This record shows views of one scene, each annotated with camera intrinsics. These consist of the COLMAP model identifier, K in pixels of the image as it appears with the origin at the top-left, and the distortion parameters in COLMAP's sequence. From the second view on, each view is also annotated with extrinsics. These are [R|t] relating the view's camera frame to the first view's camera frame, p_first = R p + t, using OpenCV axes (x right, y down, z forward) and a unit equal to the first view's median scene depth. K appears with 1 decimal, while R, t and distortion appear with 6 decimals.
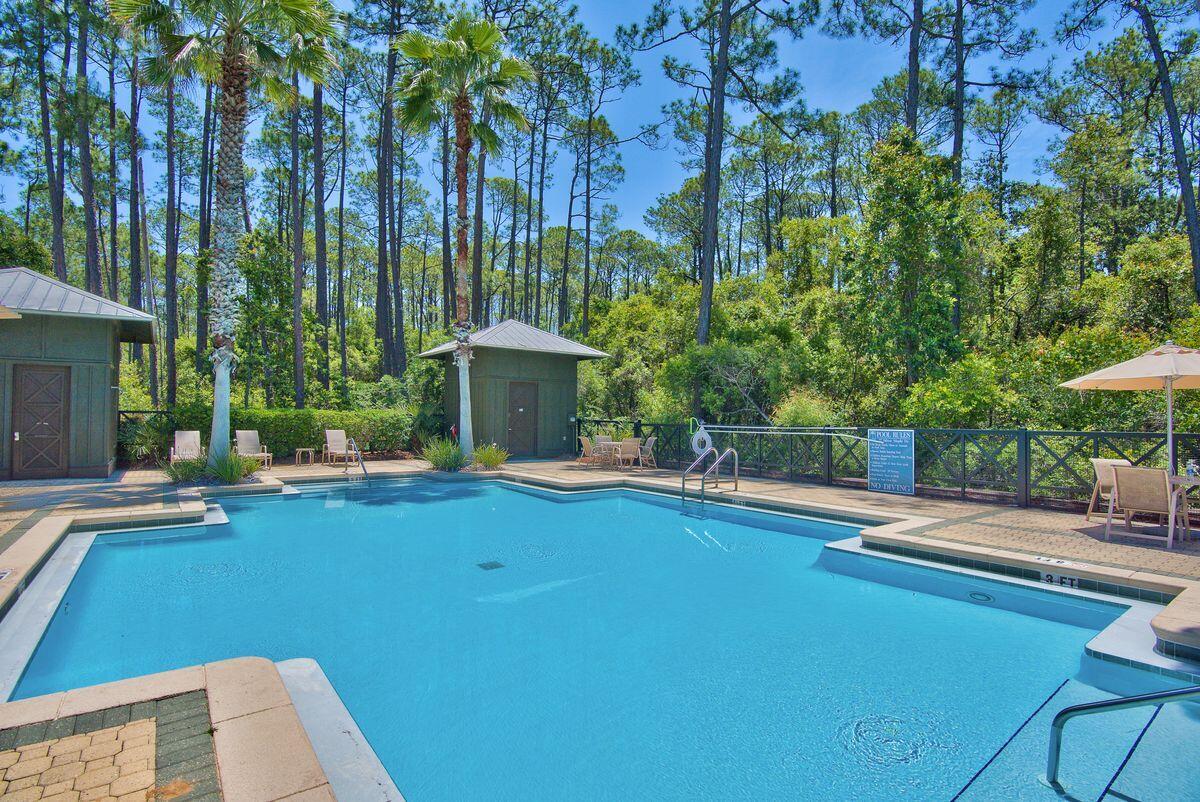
lens RADIAL K [[621.0, 0, 598.1], [0, 621.0, 422.3], [0, 0, 1]] dist [0.002998, 0.000133]
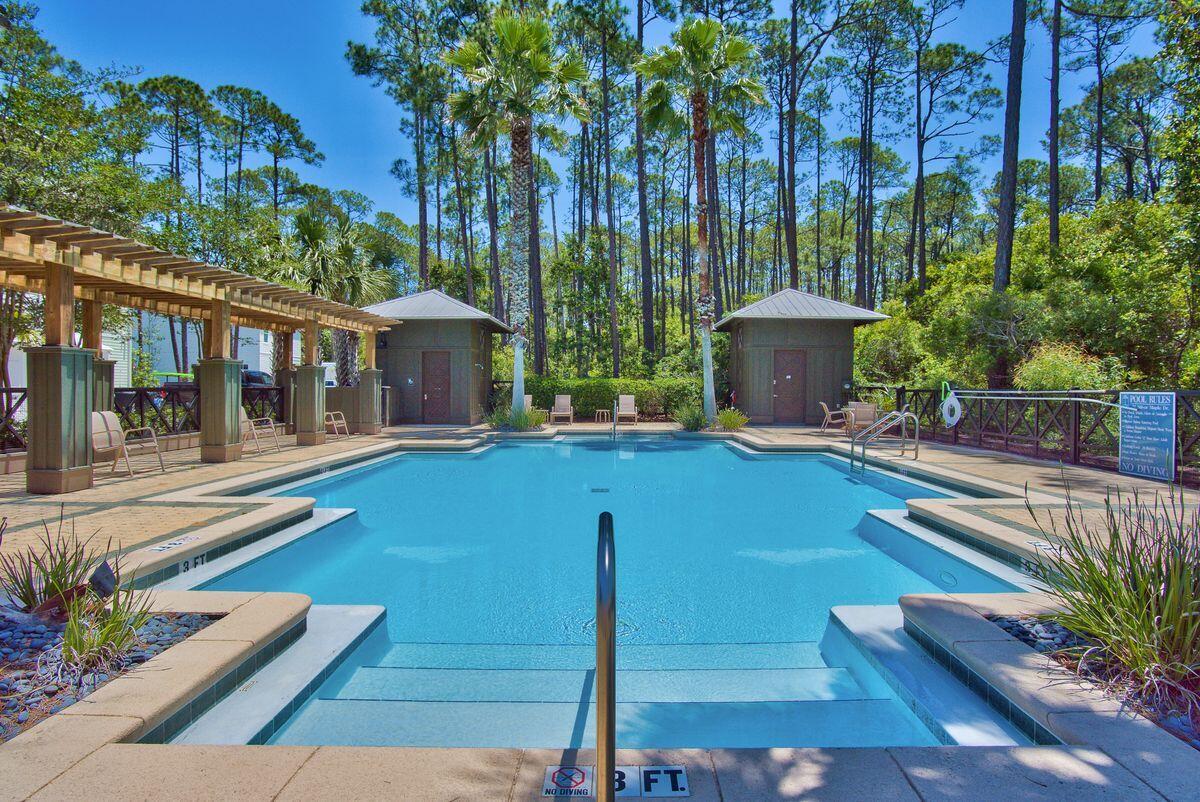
lens RADIAL K [[599.7, 0, 604.4], [0, 599.7, 402.7], [0, 0, 1]] dist [0.000756, -0.012335]
pose [[0.803166, 0.010519, -0.595662, 0.273032], [-0.002580, 0.999896, 0.014179, 0.011545], [0.595749, -0.009851, 0.803110, 0.028909]]
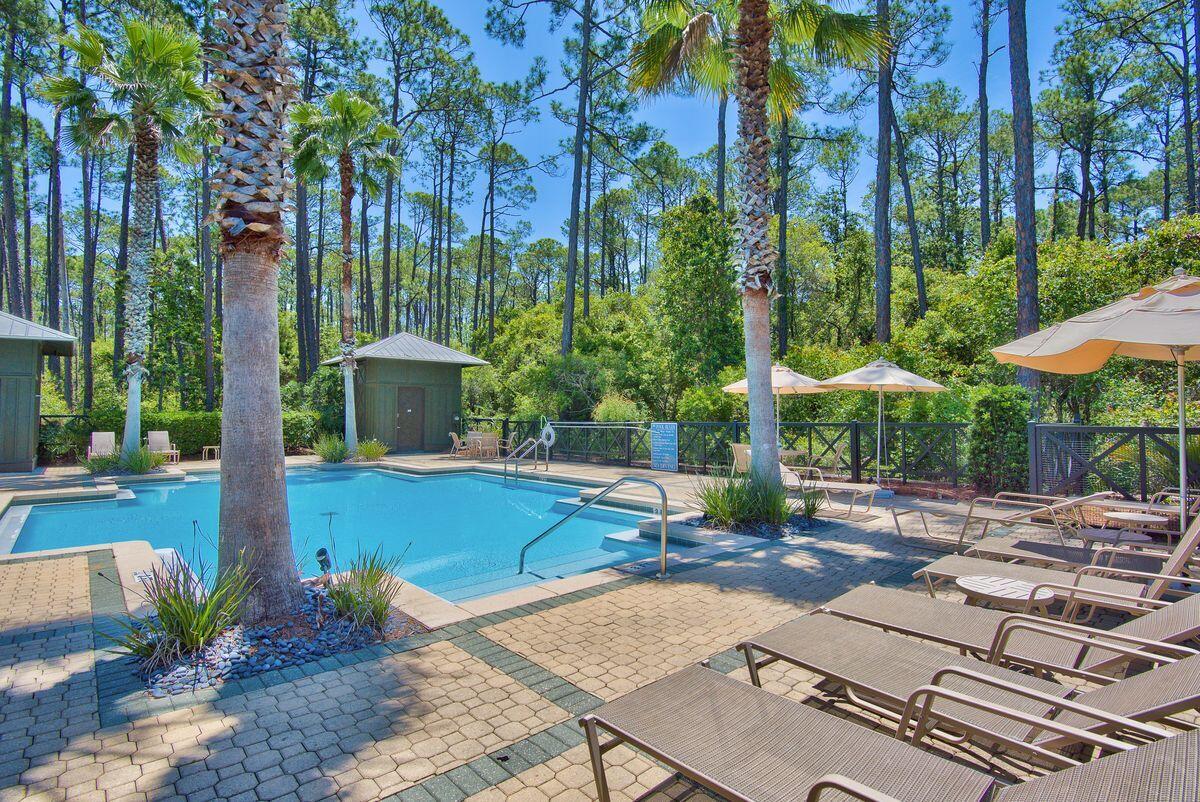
lens RADIAL K [[620.8, 0, 600.0], [0, 620.8, 401.0], [0, 0, 1]] dist [0.000454, -0.000384]
pose [[0.995799, -0.009320, 0.091087, 0.155202], [0.012125, 0.999467, -0.030295, 0.001908], [-0.090756, 0.031272, 0.995382, -0.235483]]
